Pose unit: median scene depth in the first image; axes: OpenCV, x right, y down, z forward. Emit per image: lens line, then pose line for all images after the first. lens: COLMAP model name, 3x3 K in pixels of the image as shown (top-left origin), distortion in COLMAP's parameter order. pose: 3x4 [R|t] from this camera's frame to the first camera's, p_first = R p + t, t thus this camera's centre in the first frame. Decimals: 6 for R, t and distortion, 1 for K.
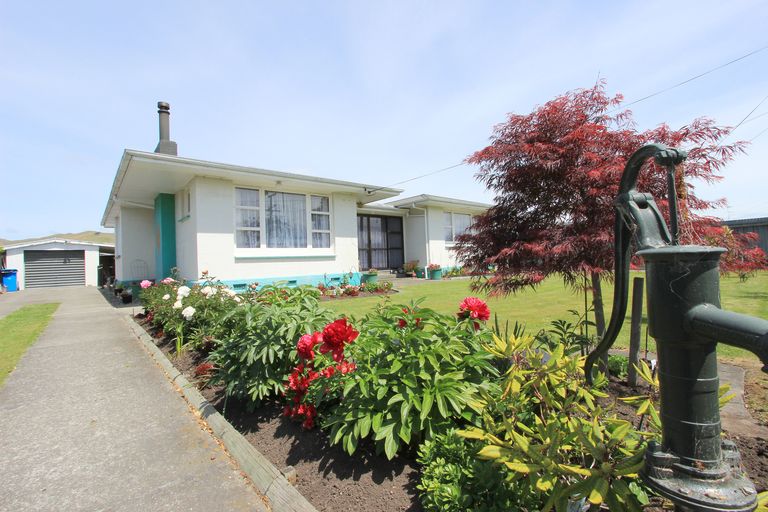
lens RADIAL K [[352.2, 0, 382.5], [0, 352.2, 252.8], [0, 0, 1]] dist [0.004617, 0.000164]
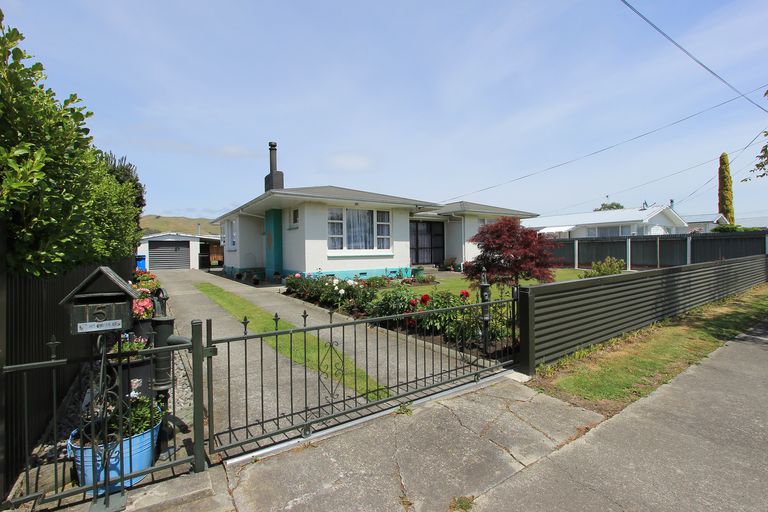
lens RADIAL K [[352.2, 0, 382.8], [0, 352.2, 256.1], [0, 0, 1]] dist [0.004617, 0.000164]
pose [[0.993313, 0.023112, -0.113115, -0.020549], [-0.017831, 0.998713, 0.047475, -0.051184], [0.114066, -0.045141, 0.992447, -0.359199]]
